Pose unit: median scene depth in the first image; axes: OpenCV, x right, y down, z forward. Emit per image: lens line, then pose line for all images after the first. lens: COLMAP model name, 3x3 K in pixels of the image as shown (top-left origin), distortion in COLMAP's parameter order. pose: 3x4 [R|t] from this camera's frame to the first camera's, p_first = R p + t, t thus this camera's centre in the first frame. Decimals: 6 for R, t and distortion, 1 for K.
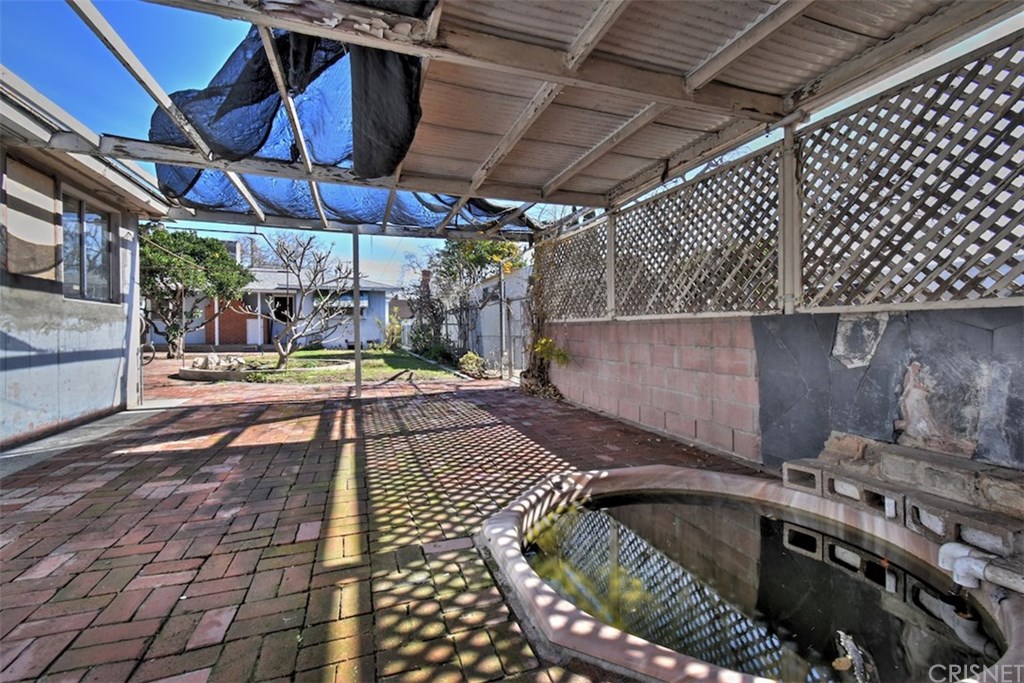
lens RADIAL K [[400.7, 0, 515.0], [0, 400.7, 338.3], [0, 0, 1]] dist [0.000738, -0.000002]
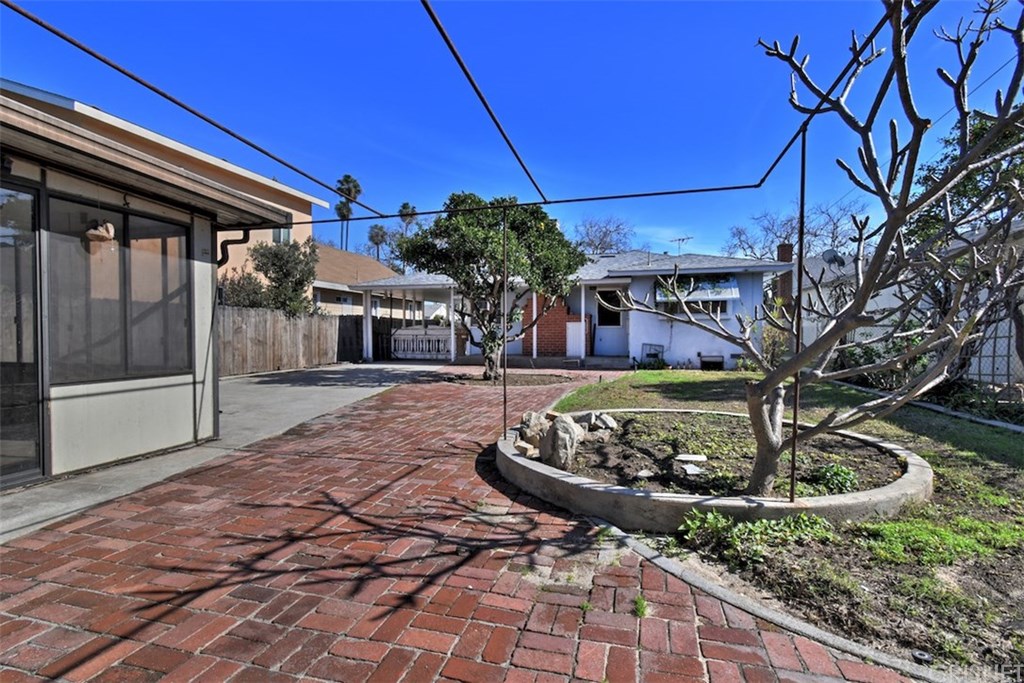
lens RADIAL K [[400.7, 0, 515.0], [0, 400.7, 338.3], [0, 0, 1]] dist [0.000738, -0.000002]
pose [[0.796513, 0.009664, -0.604544, -0.380498], [-0.010777, 0.999940, 0.001785, -0.024267], [0.604525, 0.005093, 0.796570, 0.451861]]
